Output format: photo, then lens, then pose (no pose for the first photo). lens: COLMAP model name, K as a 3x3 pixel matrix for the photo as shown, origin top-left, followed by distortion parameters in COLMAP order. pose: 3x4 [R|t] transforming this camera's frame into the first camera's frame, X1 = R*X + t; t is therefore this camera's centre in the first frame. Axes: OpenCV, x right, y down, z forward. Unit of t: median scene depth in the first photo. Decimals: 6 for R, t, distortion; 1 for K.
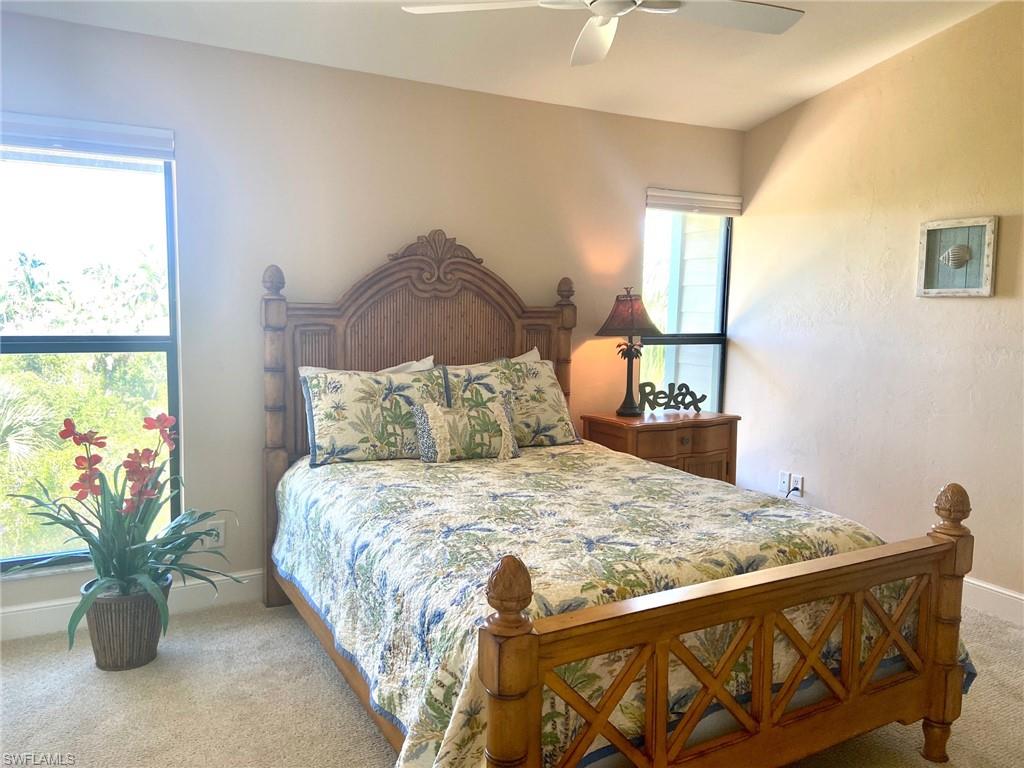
lens RADIAL K [[770.4, 0, 517.4], [0, 770.4, 386.0], [0, 0, 1]] dist [0.128075, -0.170319]
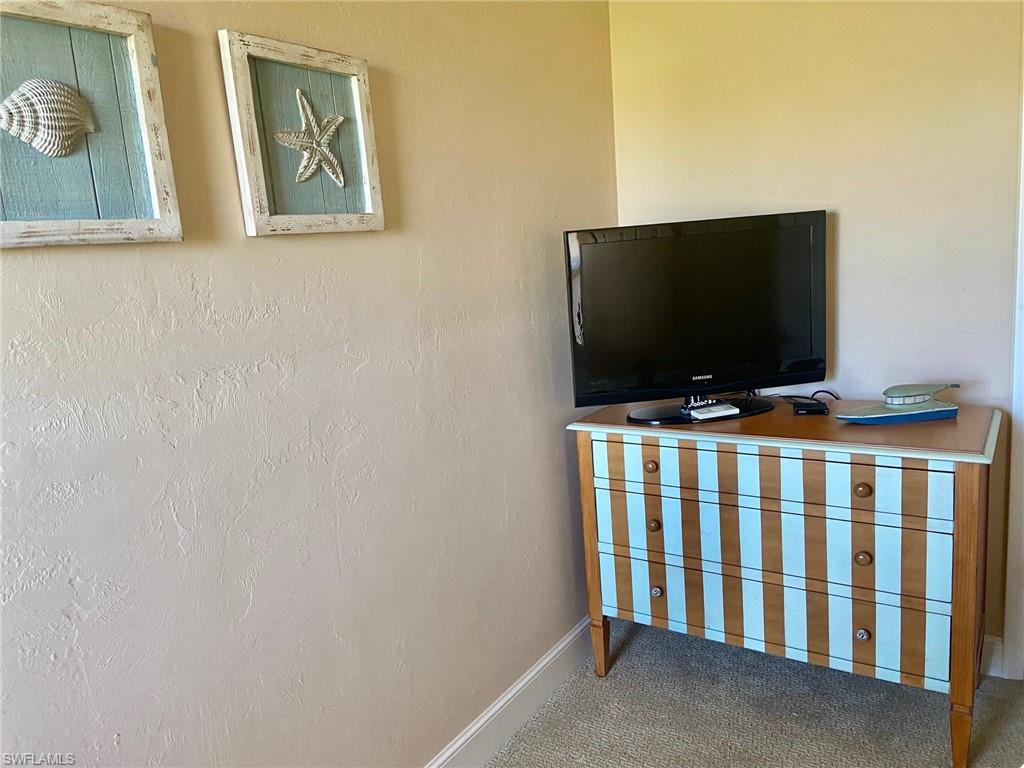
lens RADIAL K [[770.4, 0, 517.4], [0, 770.4, 386.0], [0, 0, 1]] dist [0.128075, -0.170319]
pose [[-0.465043, -0.163577, 0.870044, 0.182737], [0.134363, 0.958355, 0.251998, -0.117984], [-0.875032, 0.234092, -0.423698, 1.018251]]
